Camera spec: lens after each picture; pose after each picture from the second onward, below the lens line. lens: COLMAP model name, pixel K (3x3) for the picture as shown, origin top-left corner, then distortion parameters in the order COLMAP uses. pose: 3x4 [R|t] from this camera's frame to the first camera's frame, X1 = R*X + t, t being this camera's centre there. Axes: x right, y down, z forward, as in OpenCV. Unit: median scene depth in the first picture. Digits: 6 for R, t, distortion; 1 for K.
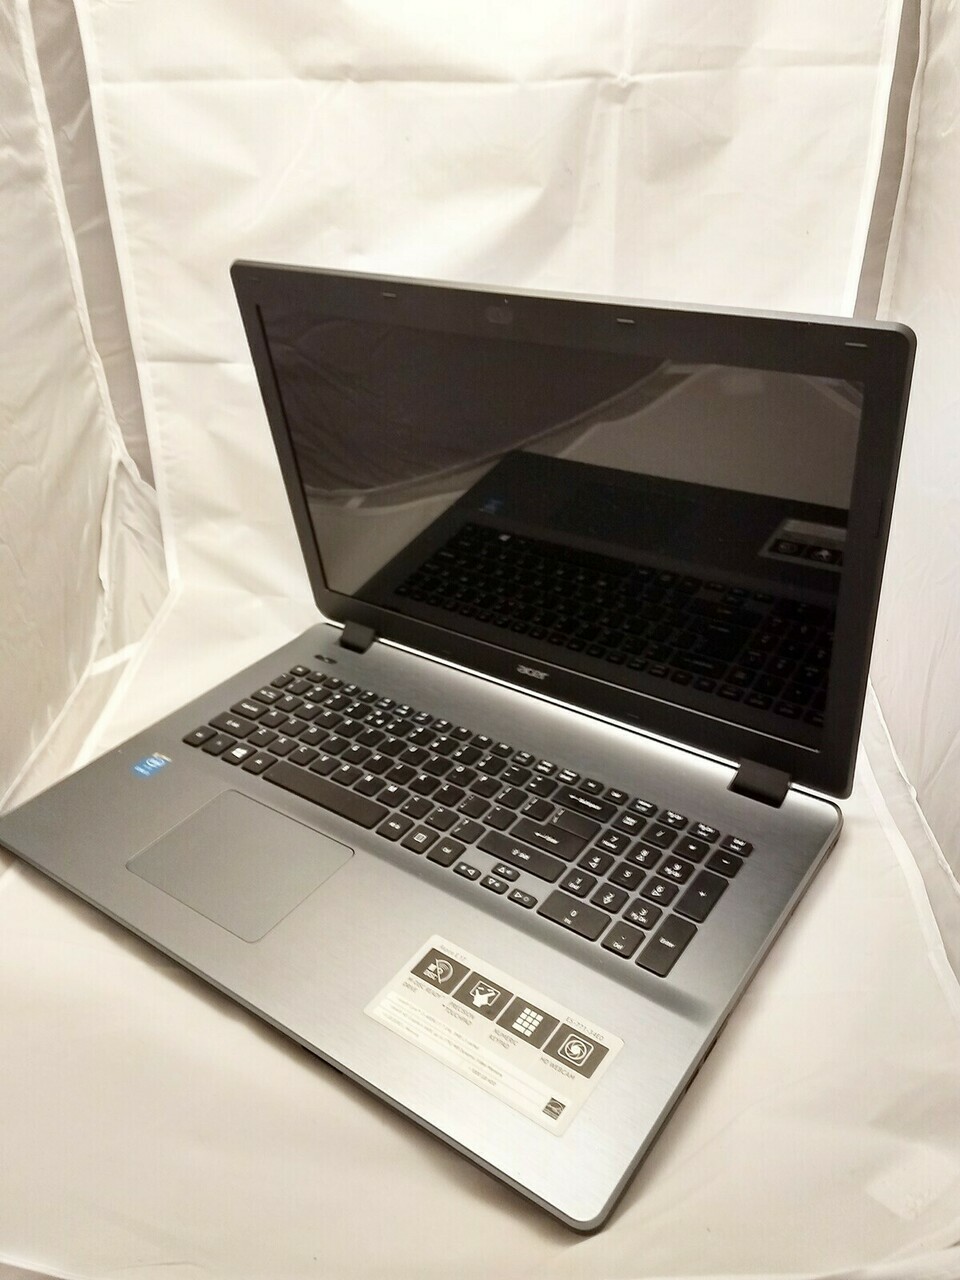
lens RADIAL K [[985.1, 0, 480.0], [0, 985.1, 640.0], [0, 0, 1]] dist [0.270642, -0.624640]
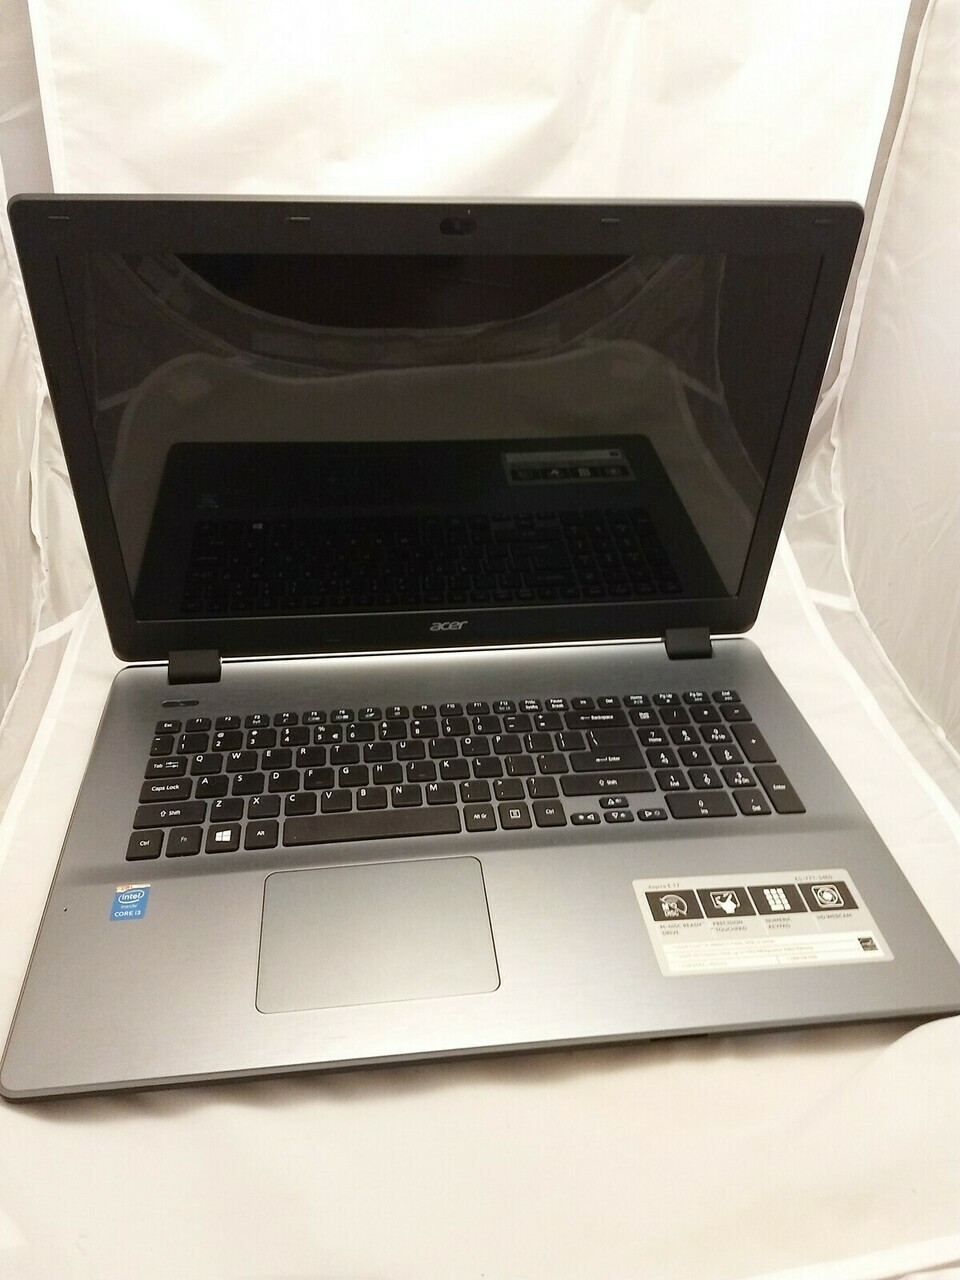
lens RADIAL K [[985.1, 0, 480.0], [0, 985.1, 640.0], [0, 0, 1]] dist [0.270642, -0.624640]
pose [[0.726096, -0.325290, 0.605781, -0.621313], [0.292554, 0.943447, 0.155950, -0.115843], [-0.622251, 0.063989, 0.780198, 0.292671]]
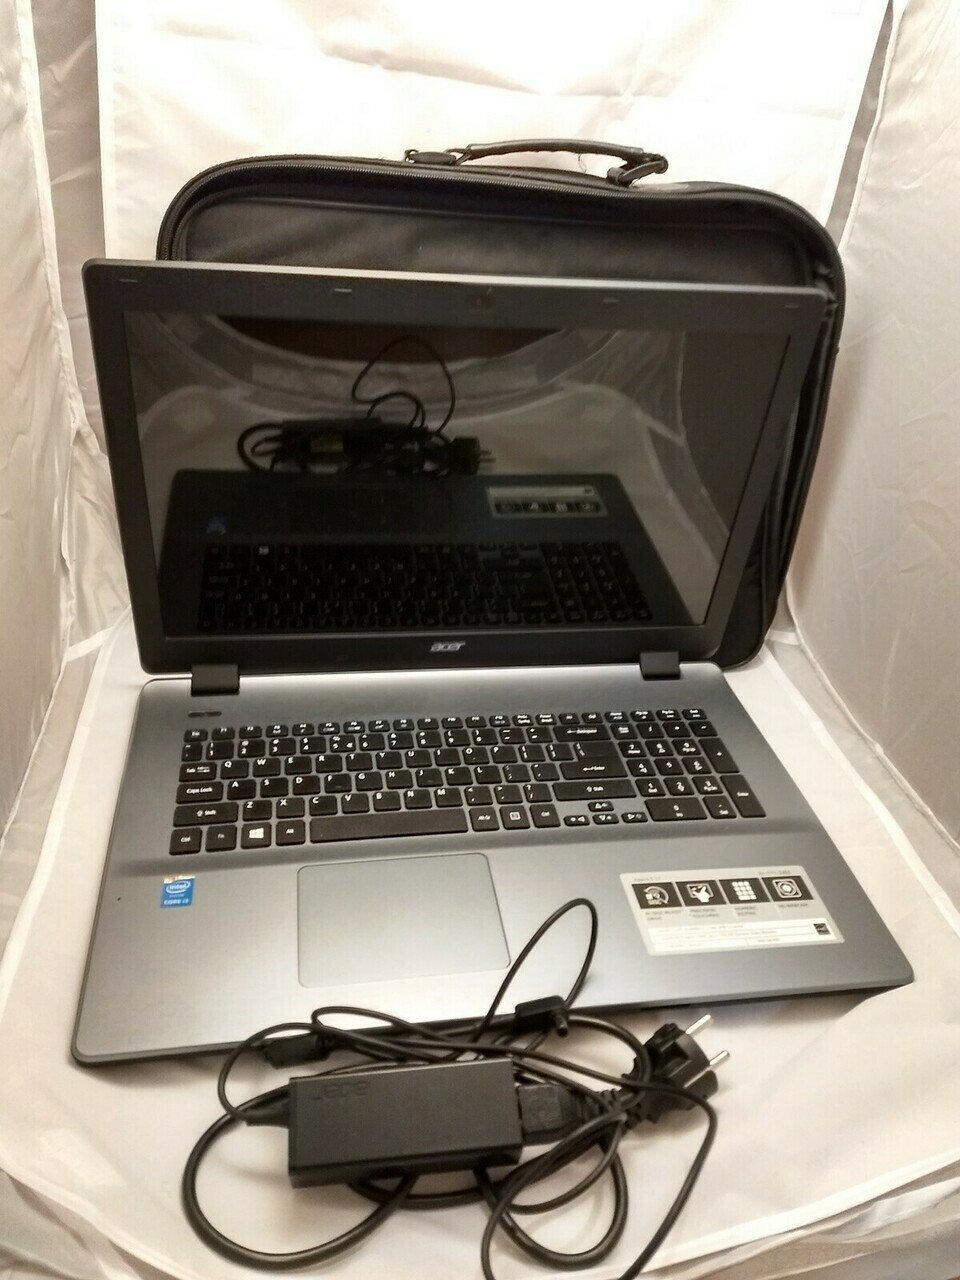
lens RADIAL K [[985.1, 0, 480.0], [0, 985.1, 640.0], [0, 0, 1]] dist [0.270642, -0.624640]
pose [[0.691515, -0.304421, 0.655084, -0.749318], [0.266373, 0.950417, 0.160478, -0.164676], [-0.671456, 0.063524, 0.738317, 0.244208]]
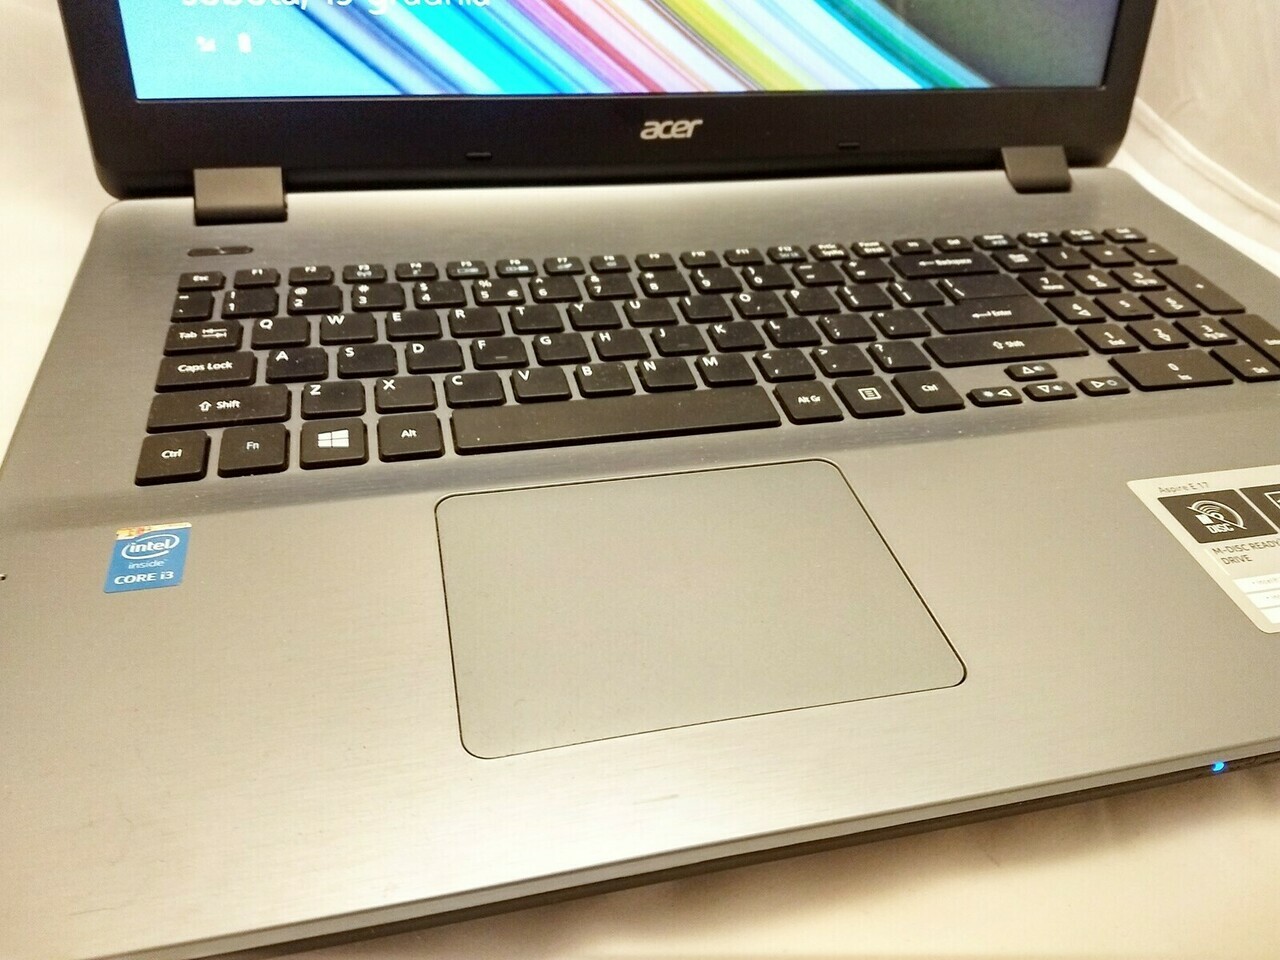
lens RADIAL K [[985.1, 0, 646.2], [0, 985.1, 501.0], [0, 0, 1]] dist [0.270642, -0.624640]
pose [[0.639998, -0.413224, 0.647802, -0.511037], [0.306302, 0.910400, 0.278120, 0.073095], [-0.704685, 0.020426, 0.709226, 0.746703]]
